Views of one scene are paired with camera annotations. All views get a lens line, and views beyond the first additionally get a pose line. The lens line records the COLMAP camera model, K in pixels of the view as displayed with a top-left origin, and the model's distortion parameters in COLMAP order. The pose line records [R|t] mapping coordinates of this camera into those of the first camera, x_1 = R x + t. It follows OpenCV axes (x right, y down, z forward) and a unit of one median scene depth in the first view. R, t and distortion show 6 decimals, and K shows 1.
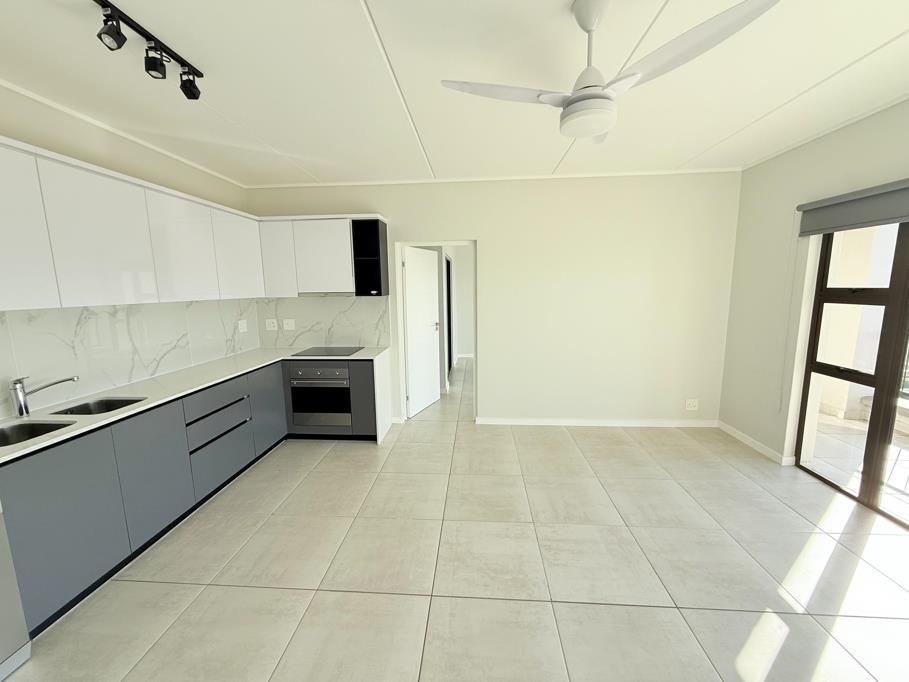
lens RADIAL K [[362.8, 0, 451.7], [0, 362.8, 340.7], [0, 0, 1]] dist [0.000467, 0.000324]
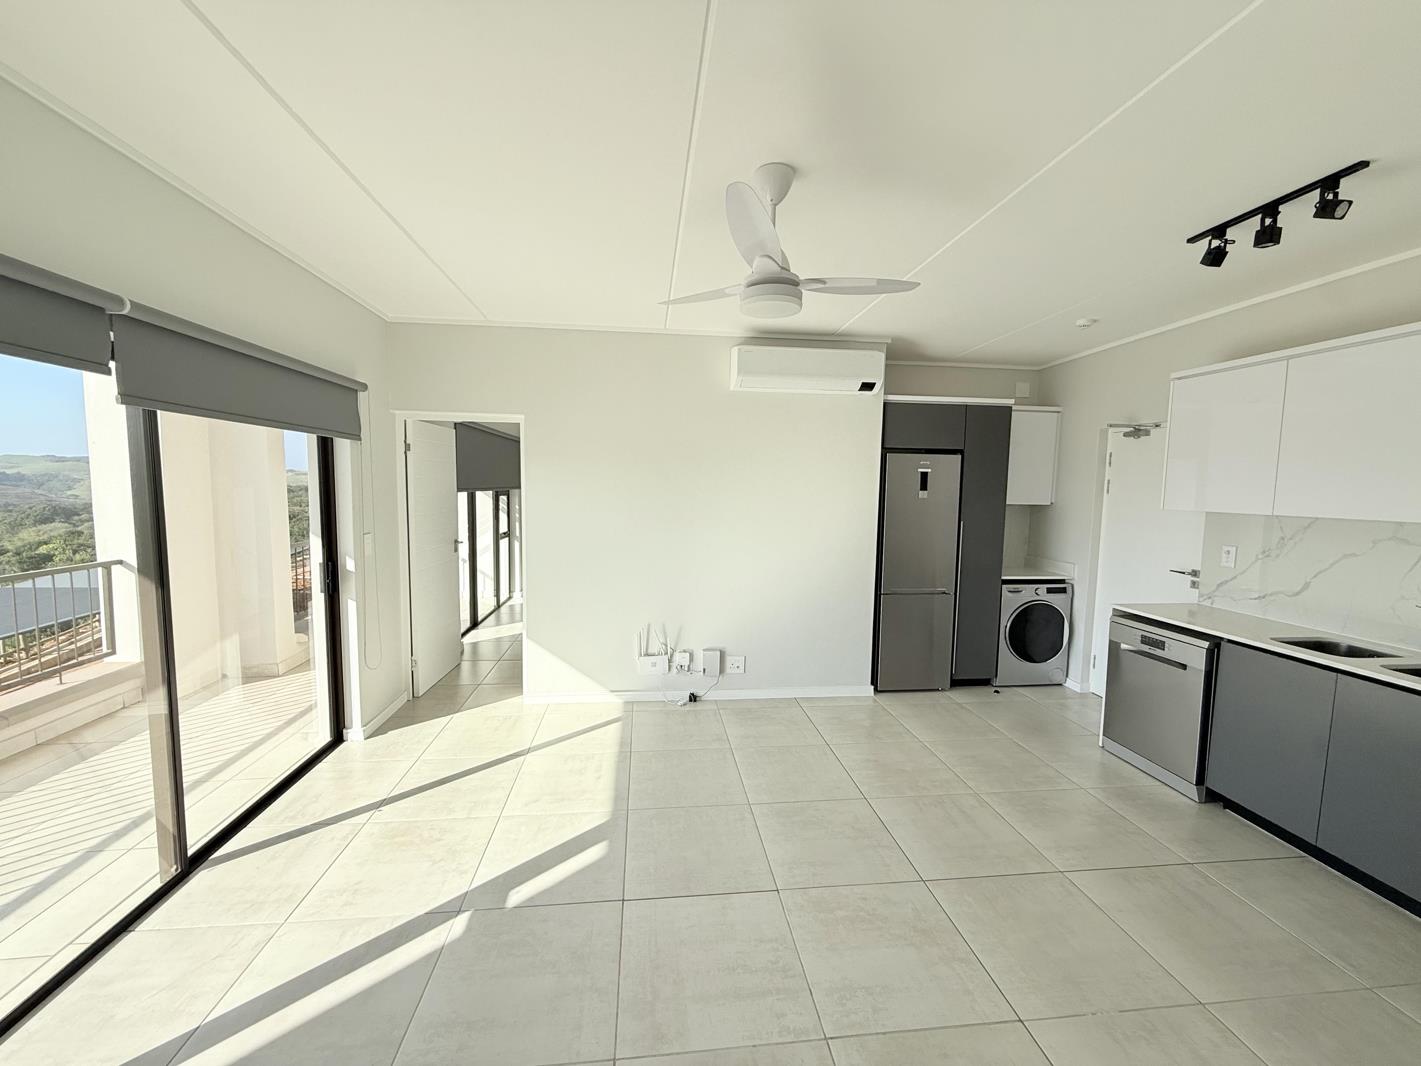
lens RADIAL K [[567.2, 0, 706.1], [0, 567.2, 532.5], [0, 0, 1]] dist [0.000467, 0.000324]
pose [[-0.983890, 0.013772, -0.178241, 0.431850], [-0.028814, 0.971775, 0.234142, -0.218432], [0.176435, 0.235506, -0.955723, 1.333519]]
